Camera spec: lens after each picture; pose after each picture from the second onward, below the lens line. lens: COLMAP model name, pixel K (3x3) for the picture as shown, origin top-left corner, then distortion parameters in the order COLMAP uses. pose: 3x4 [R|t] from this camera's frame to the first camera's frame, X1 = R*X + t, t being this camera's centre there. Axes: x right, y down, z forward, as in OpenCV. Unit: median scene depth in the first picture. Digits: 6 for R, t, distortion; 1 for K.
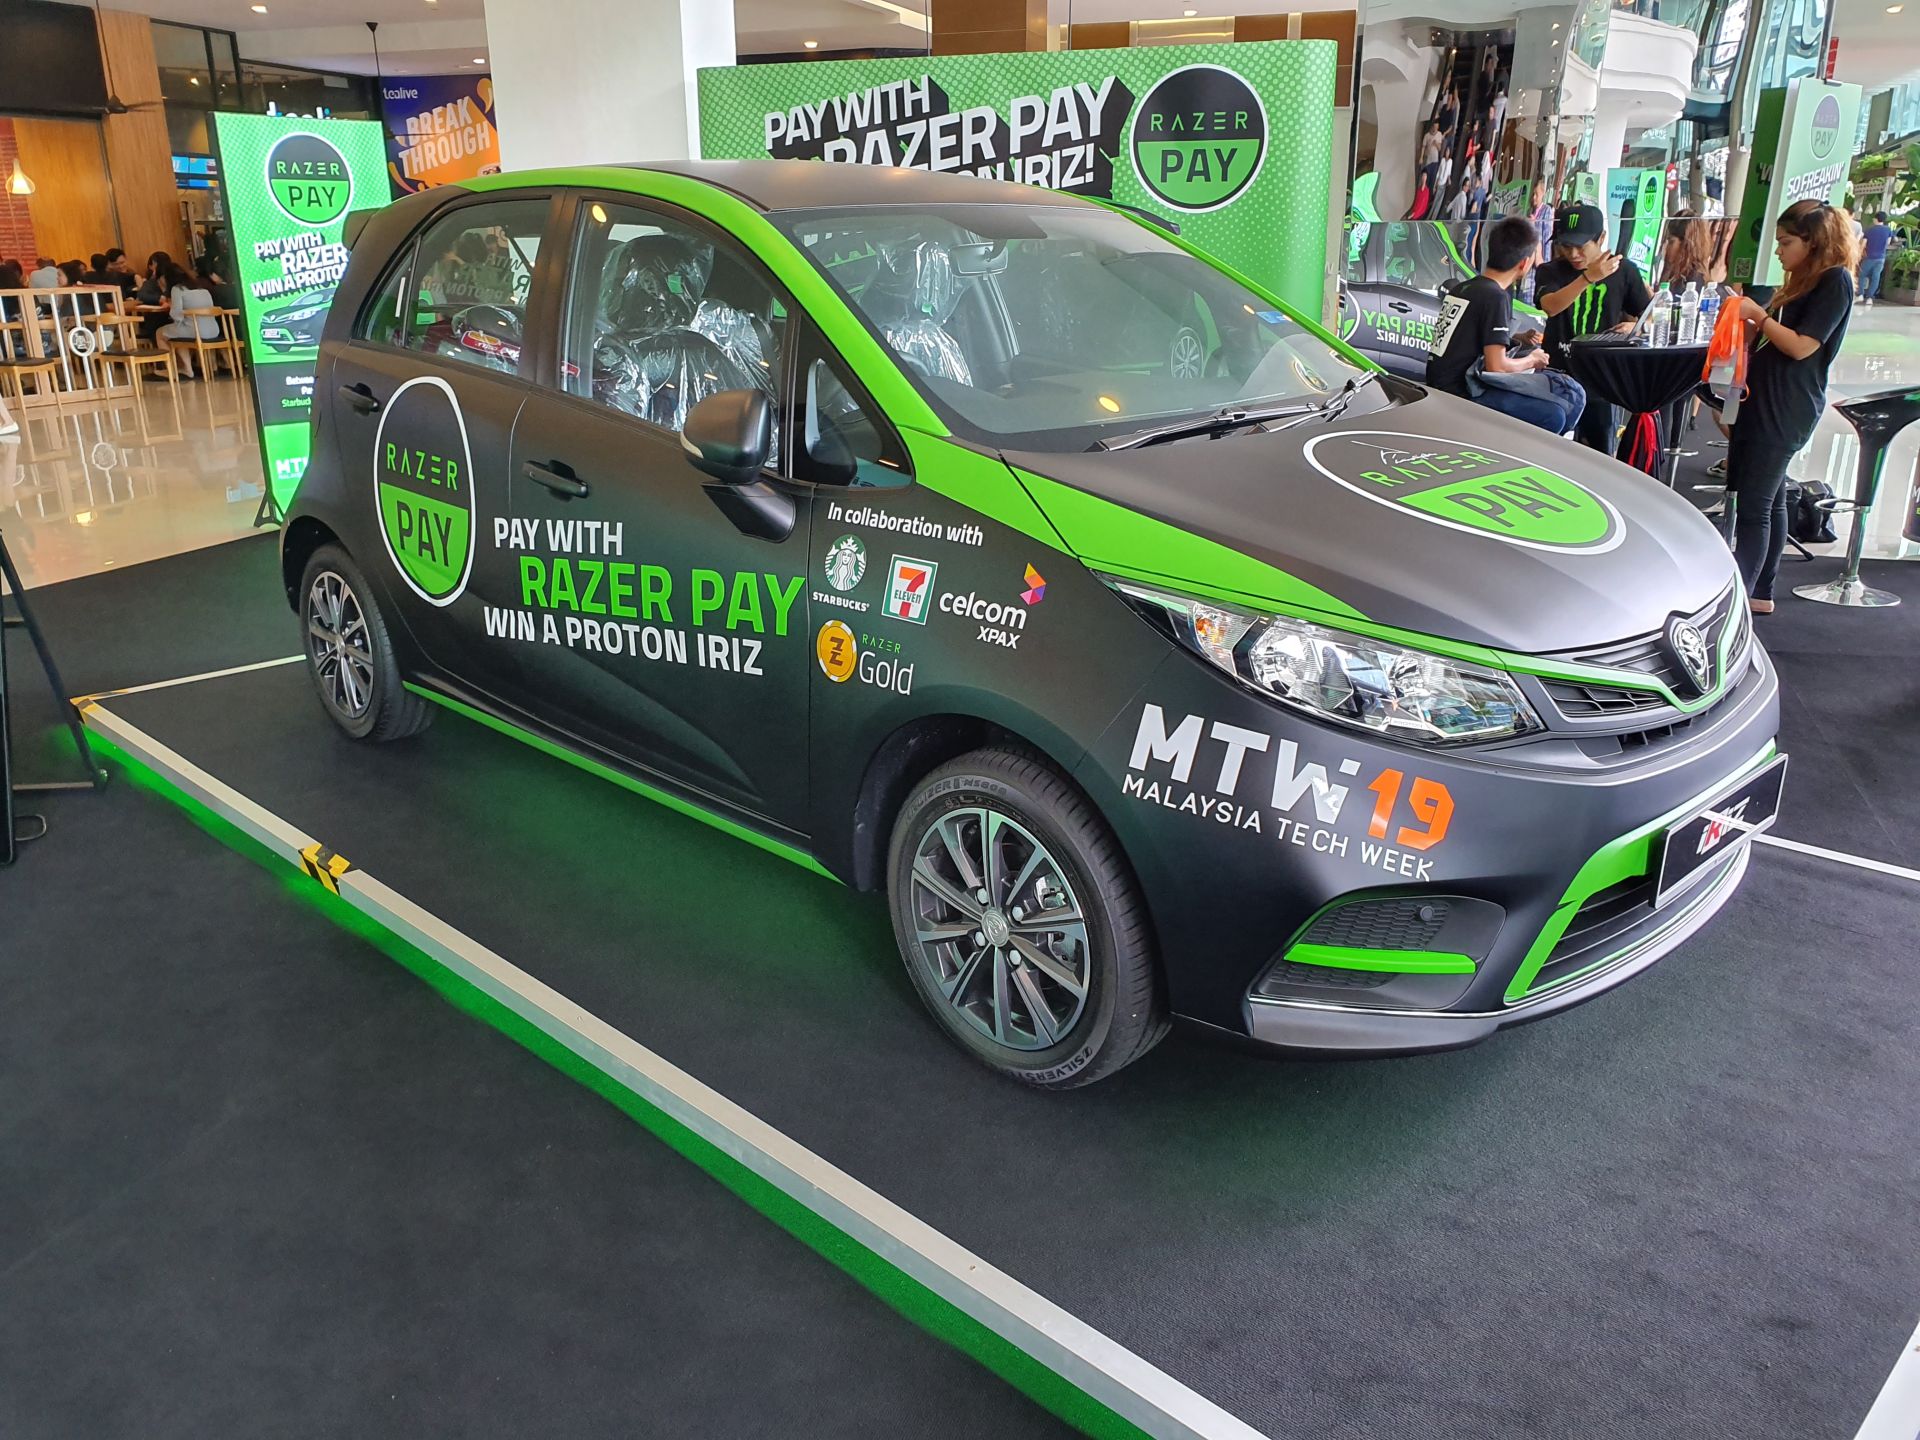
lens RADIAL K [[1502.7, 0, 994.5], [0, 1502.7, 699.7], [0, 0, 1]] dist [0.017312, 0.025845]
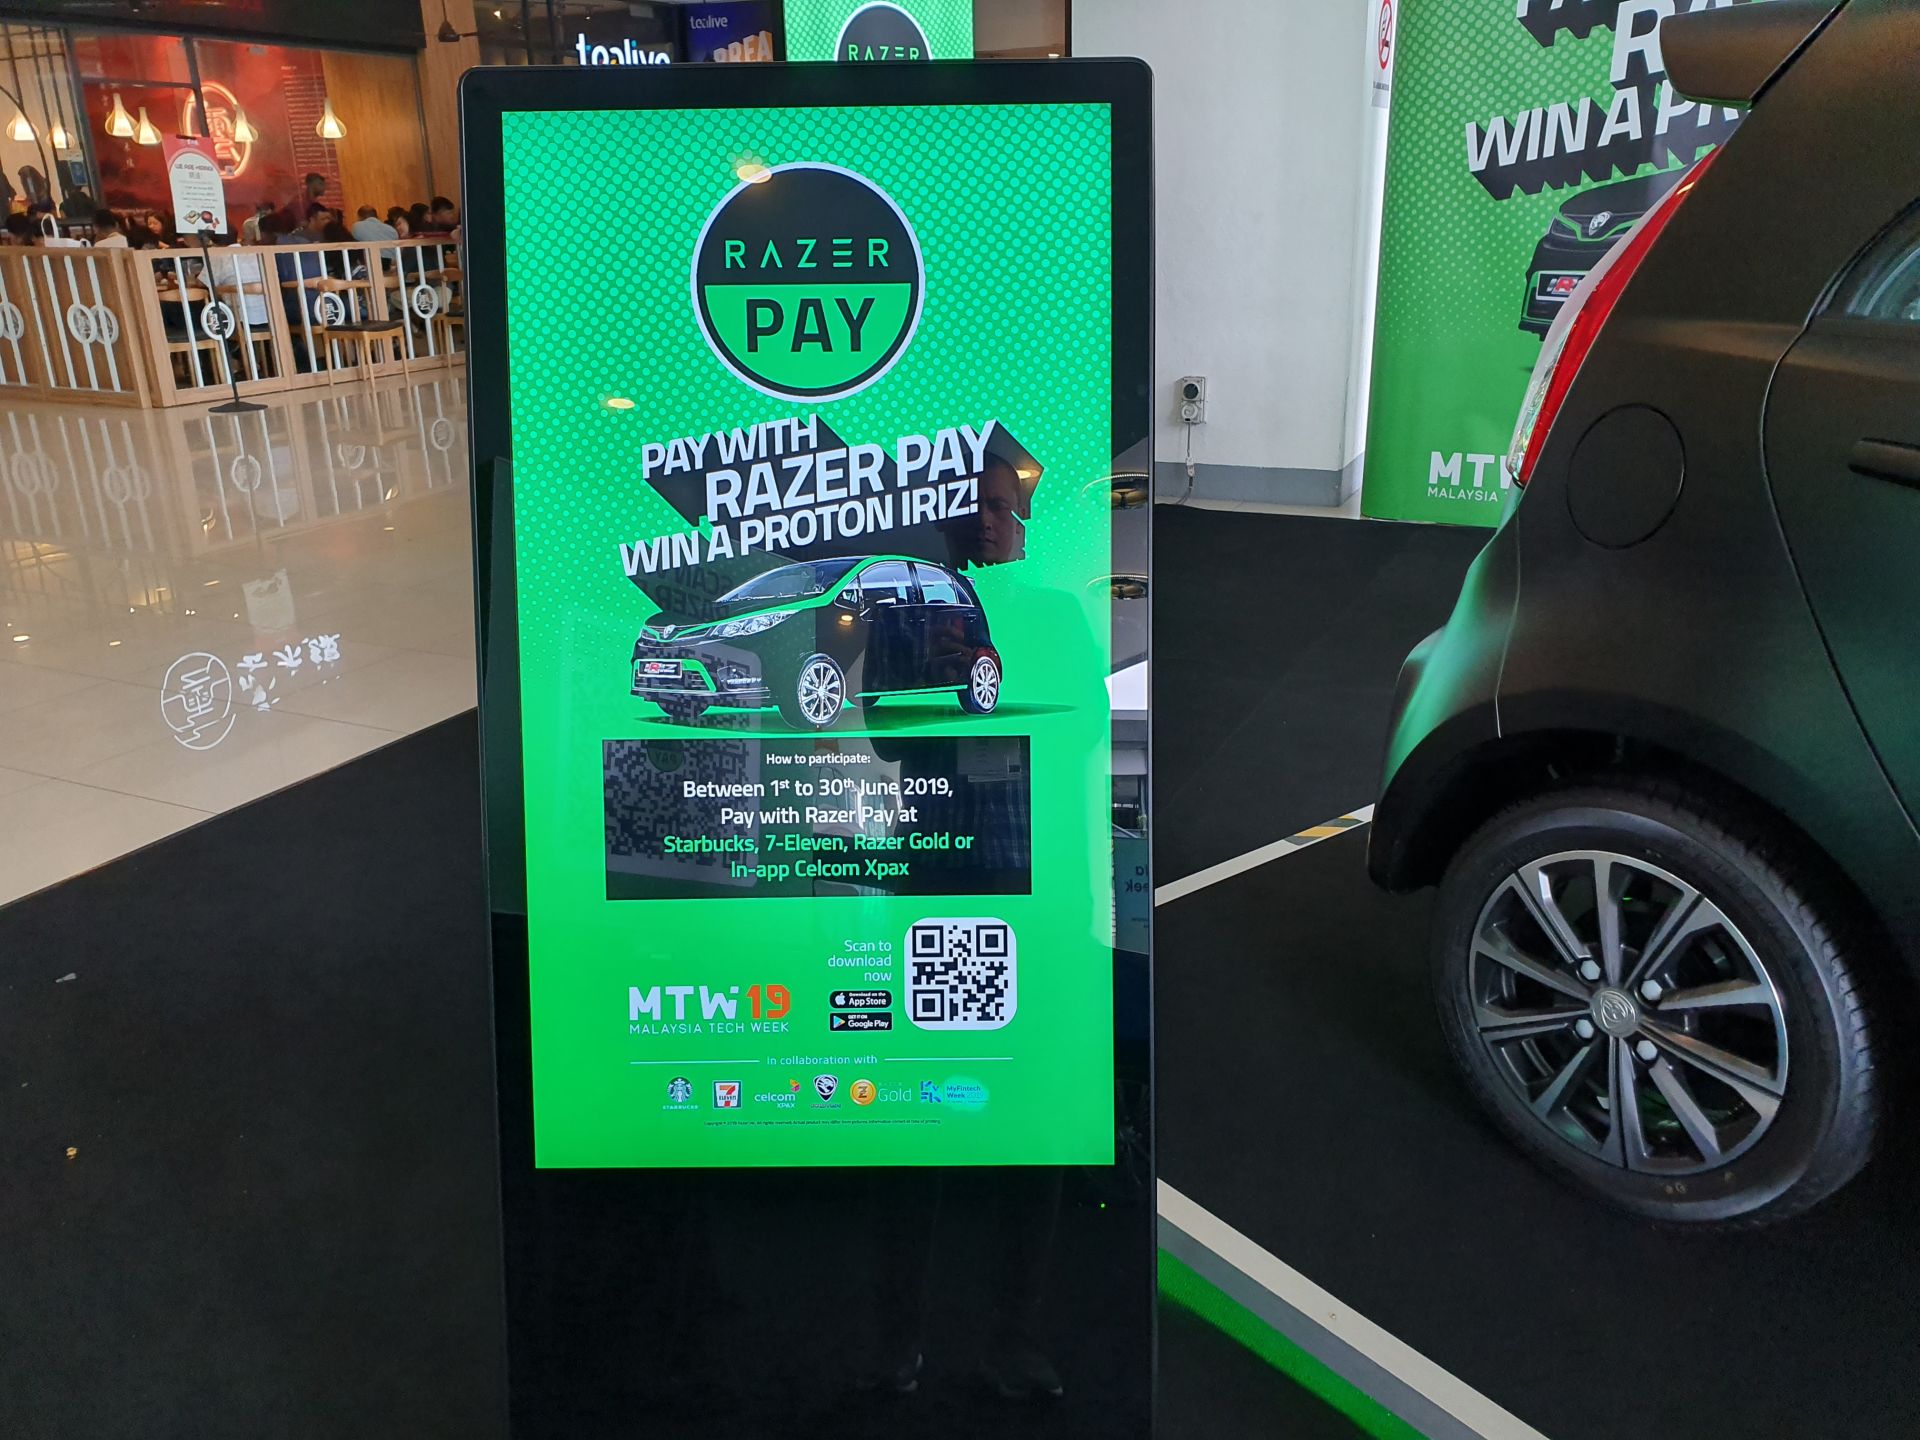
lens RADIAL K [[1502.7, 0, 974.4], [0, 1502.7, 702.6], [0, 0, 1]] dist [0.017312, 0.025845]
pose [[0.992693, 0.032787, -0.116126, -0.674159], [-0.029153, 0.999035, 0.032861, -0.160406], [0.117092, -0.029236, 0.992691, 0.632488]]
